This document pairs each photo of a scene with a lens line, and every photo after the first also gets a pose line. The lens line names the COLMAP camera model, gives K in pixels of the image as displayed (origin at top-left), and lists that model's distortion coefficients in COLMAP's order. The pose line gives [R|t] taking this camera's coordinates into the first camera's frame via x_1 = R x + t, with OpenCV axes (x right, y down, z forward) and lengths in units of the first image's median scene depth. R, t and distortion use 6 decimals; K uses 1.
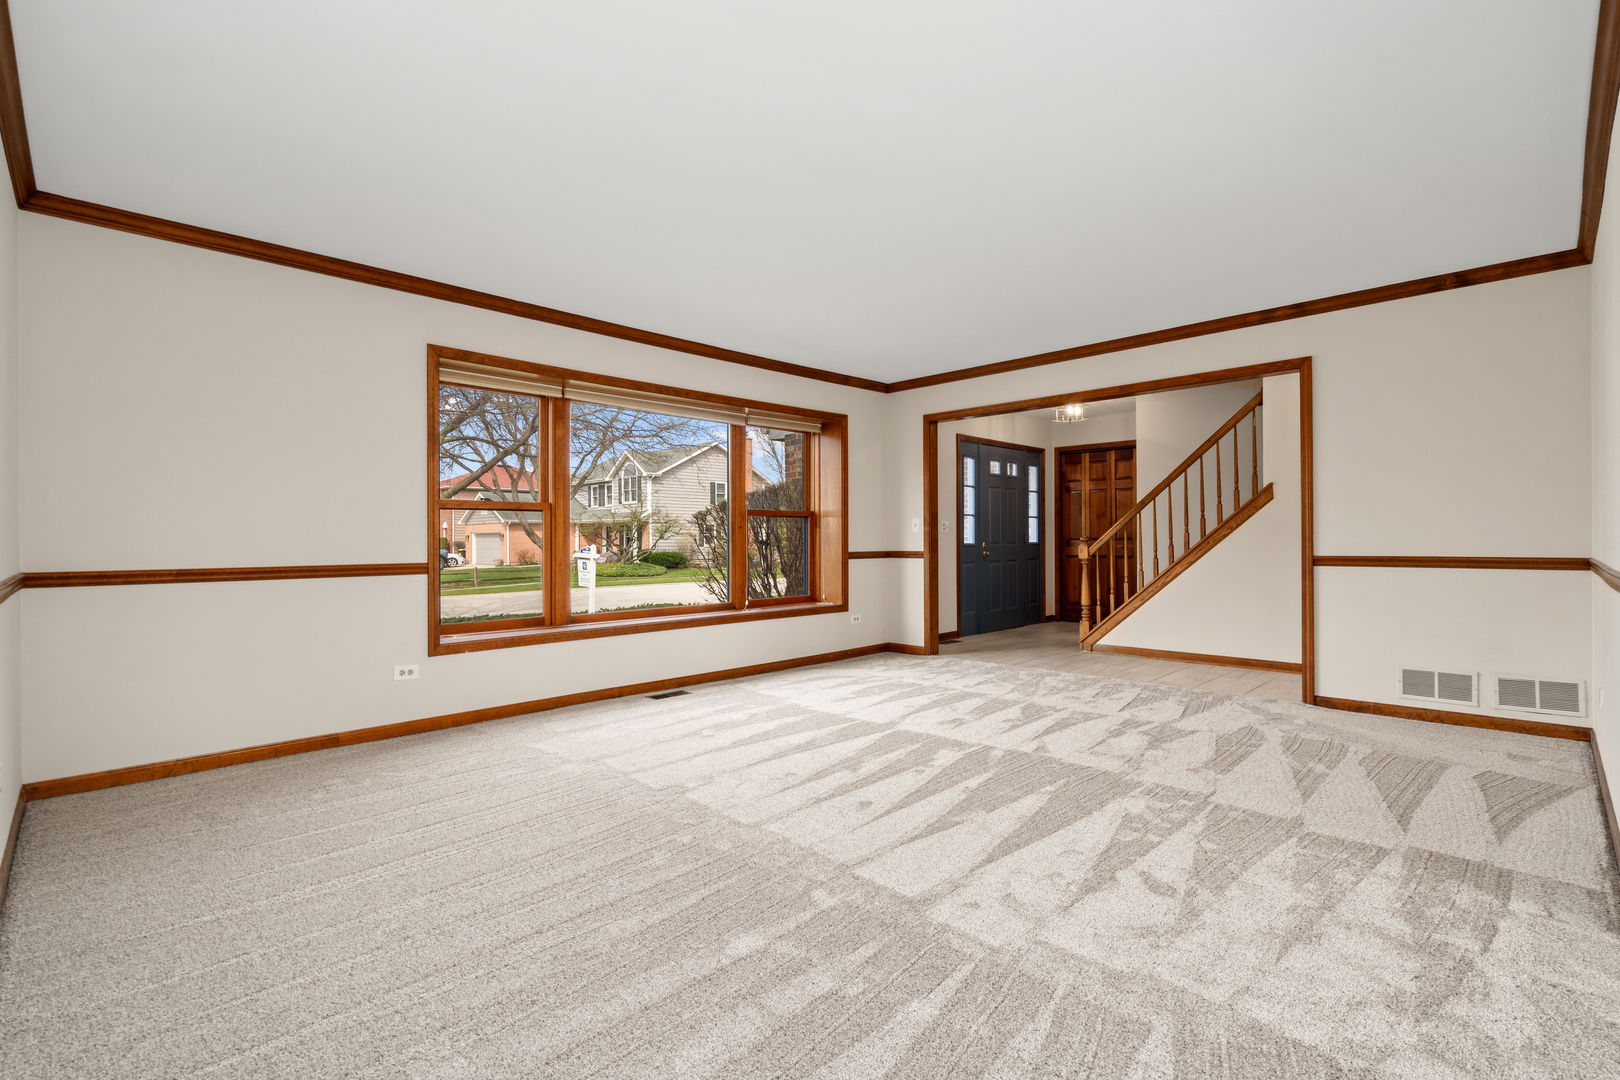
lens RADIAL K [[733.0, 0, 819.4], [0, 733.0, 539.0], [0, 0, 1]] dist [-0.004189, 0.000331]
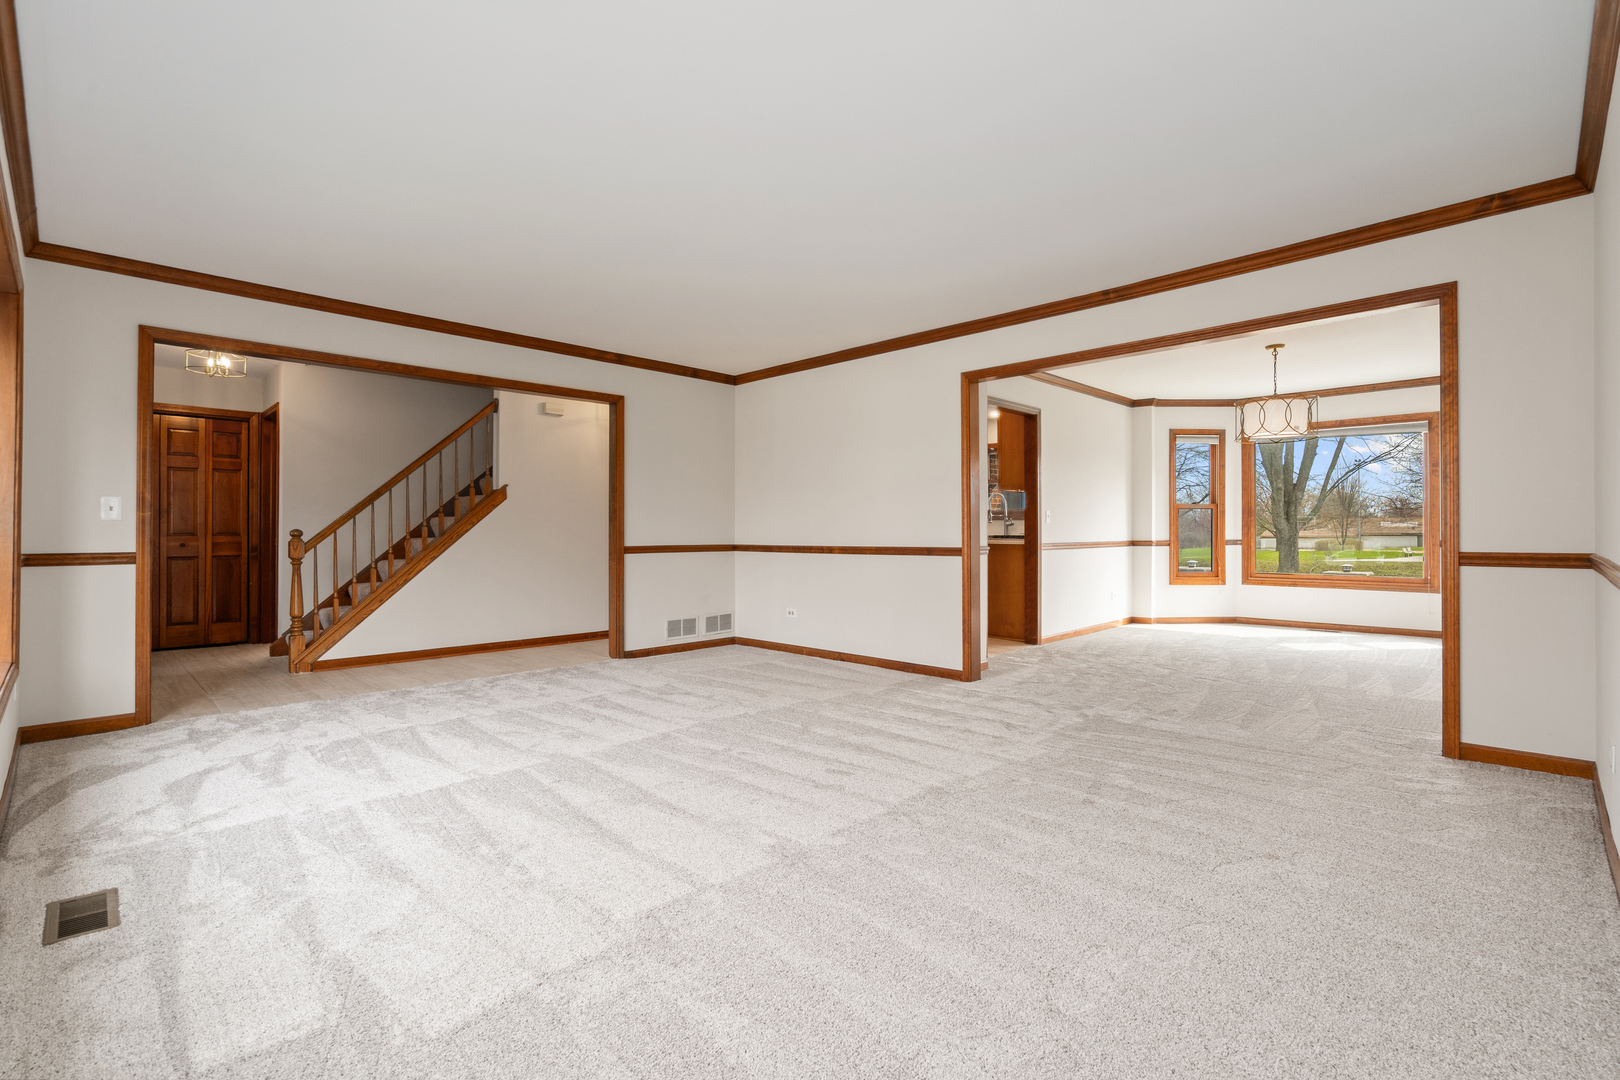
lens RADIAL K [[737.1, 0, 815.5], [0, 737.1, 530.7], [0, 0, 1]] dist [-0.002552, 0.000188]
pose [[-0.002327, 0.009852, 0.999949, -0.685095], [-0.000581, 0.999951, -0.009853, 0.007403], [-0.999997, -0.000604, -0.002321, 0.671029]]
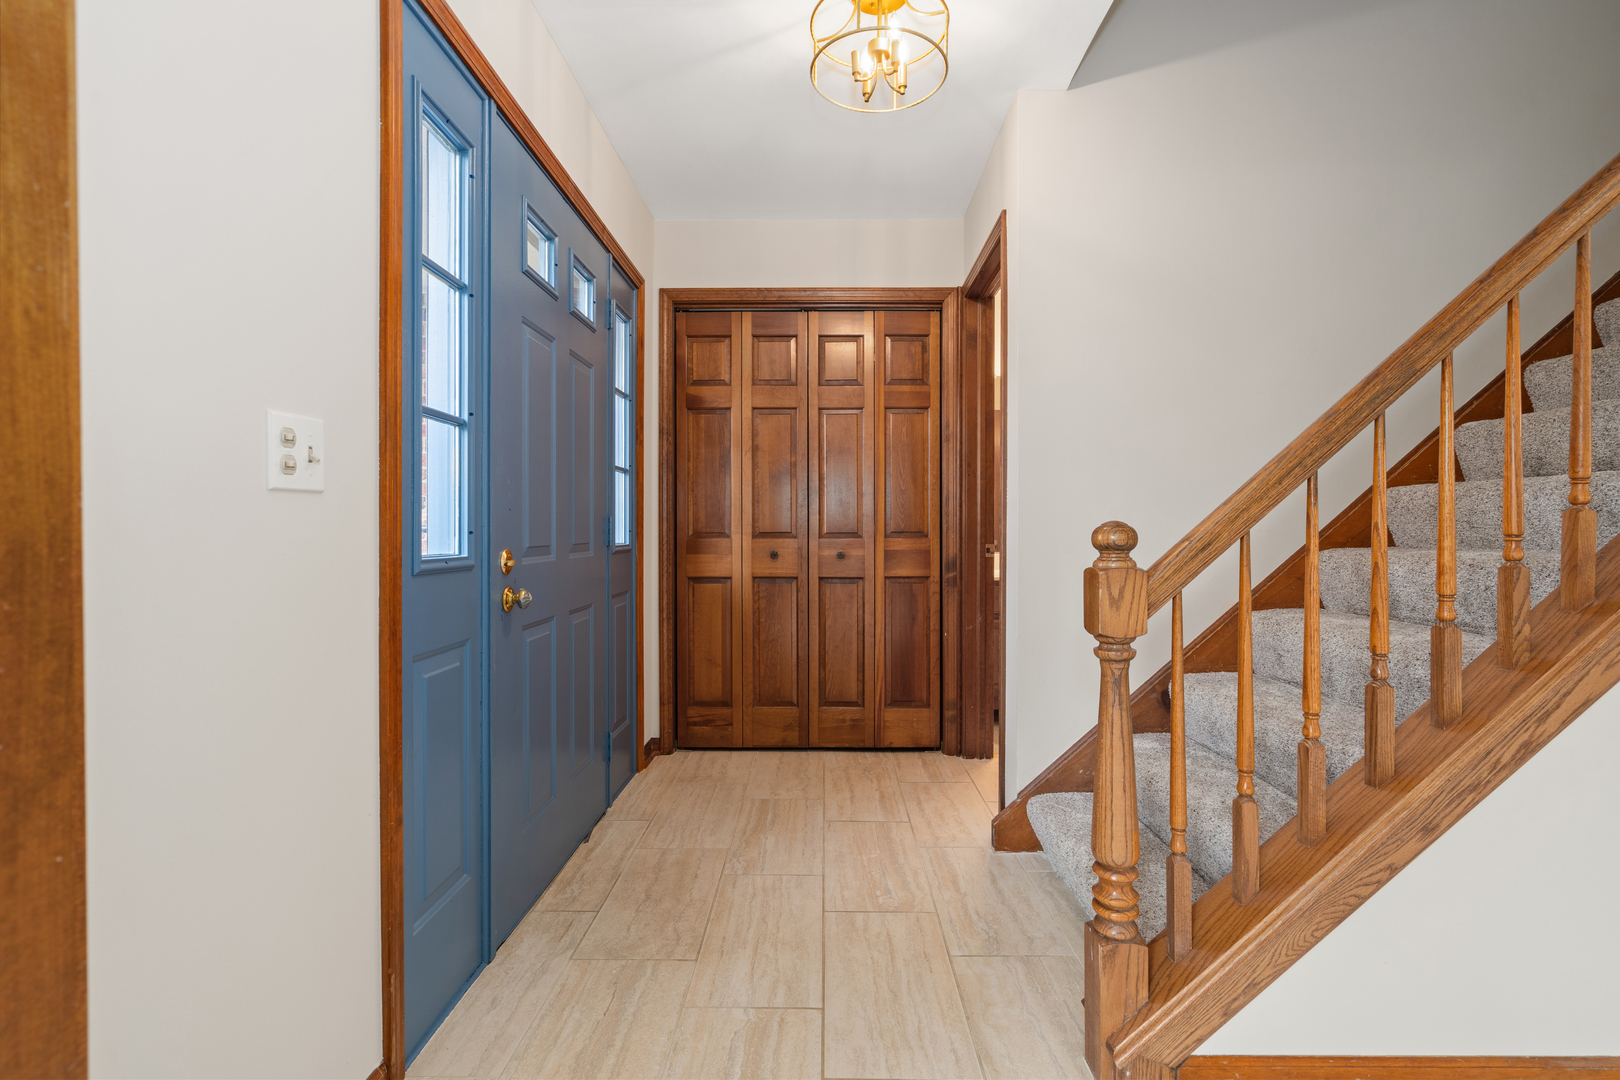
lens RADIAL K [[737.1, 0, 815.5], [0, 737.1, 530.7], [0, 0, 1]] dist [-0.002552, 0.000188]
pose [[0.719021, 0.004333, 0.694975, 0.243645], [-0.003612, 0.999990, -0.002497, -0.001682], [-0.694979, -0.000715, 0.719030, 1.404051]]
